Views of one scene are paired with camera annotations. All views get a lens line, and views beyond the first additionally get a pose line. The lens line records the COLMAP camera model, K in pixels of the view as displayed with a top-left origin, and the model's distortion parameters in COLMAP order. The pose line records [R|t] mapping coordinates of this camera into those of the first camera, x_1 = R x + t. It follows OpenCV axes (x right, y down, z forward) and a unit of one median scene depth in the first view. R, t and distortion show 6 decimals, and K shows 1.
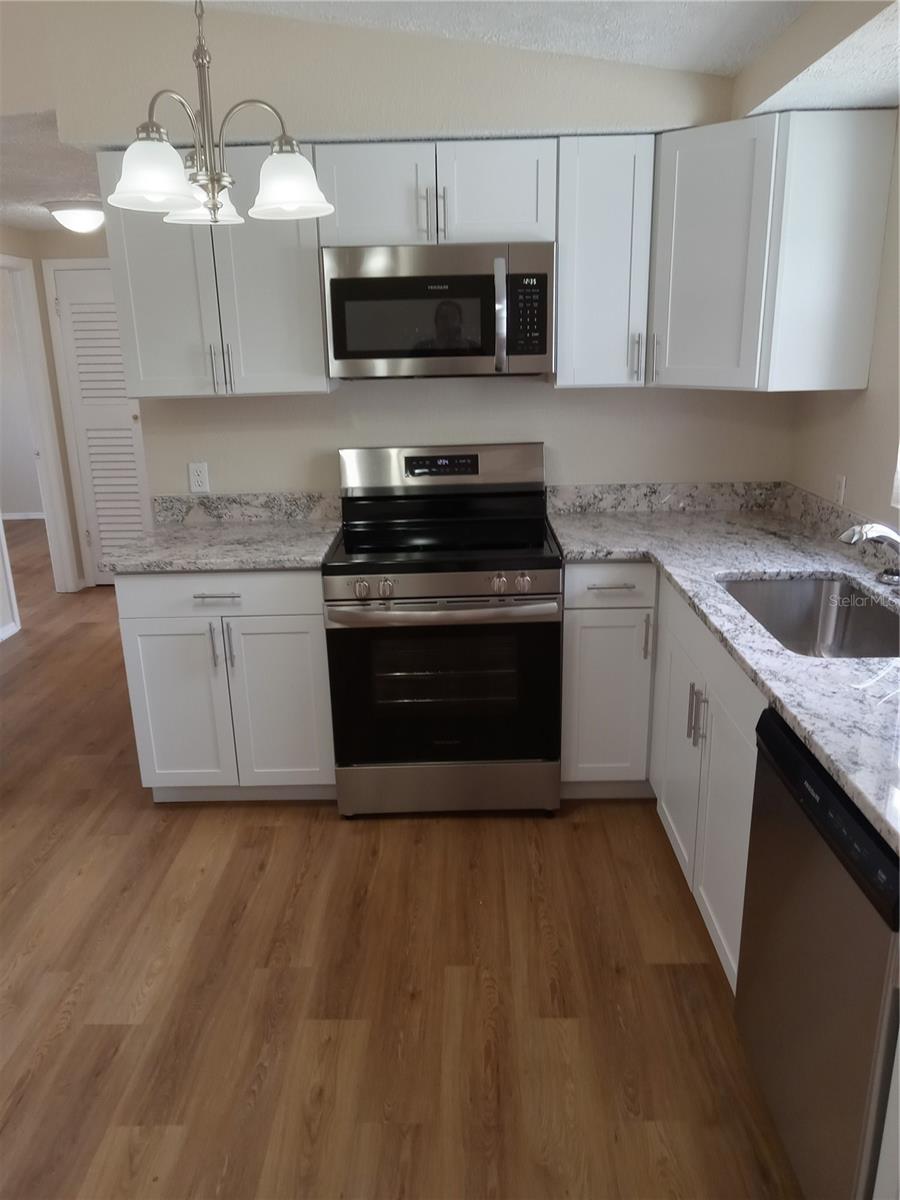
lens RADIAL K [[893.4, 0, 449.2], [0, 893.4, 608.9], [0, 0, 1]] dist [-0.009608, 0.001787]
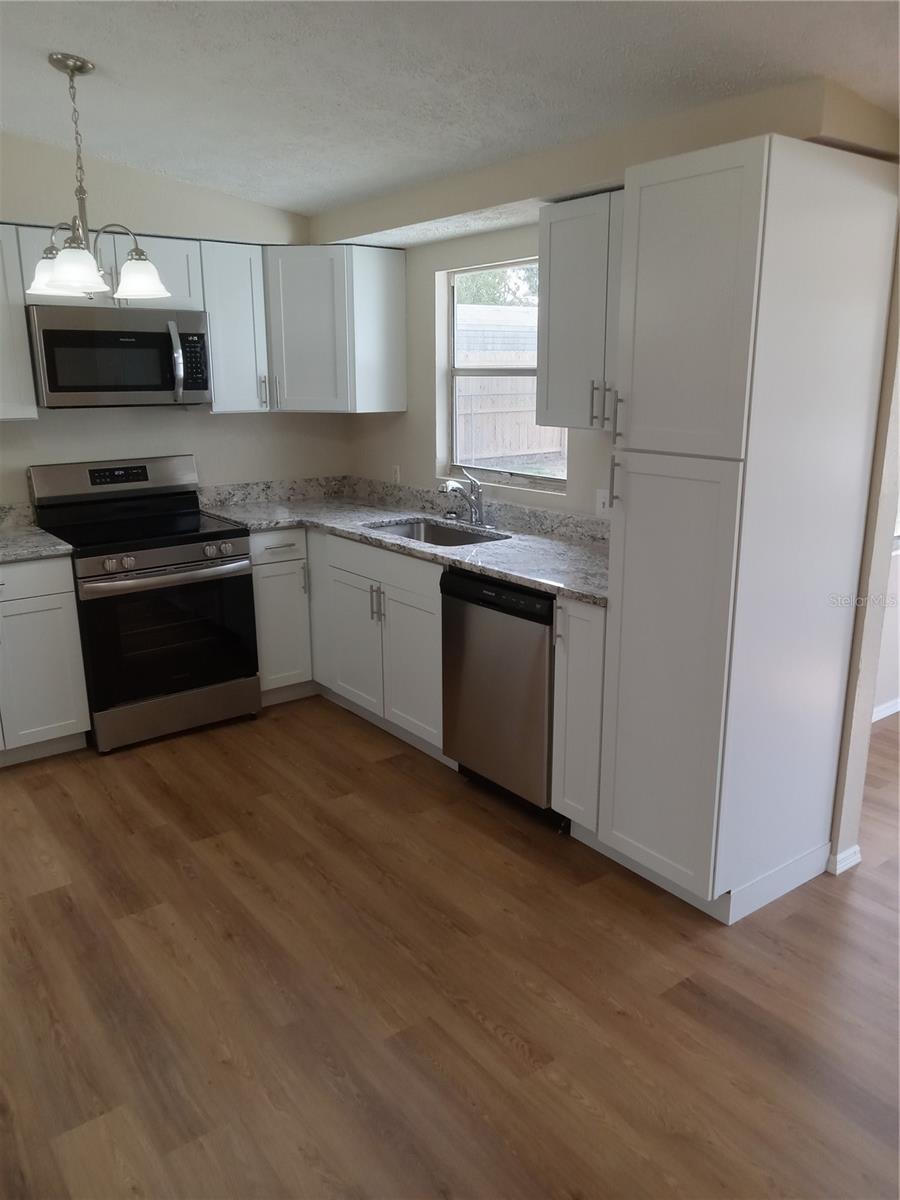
lens RADIAL K [[893.4, 0, 452.1], [0, 893.4, 599.7], [0, 0, 1]] dist [-0.009608, 0.001787]
pose [[0.792742, -0.132089, 0.595074, -0.482191], [0.163347, 0.986568, 0.001383, 0.106375], [-0.587263, 0.096107, 0.803670, -0.337479]]
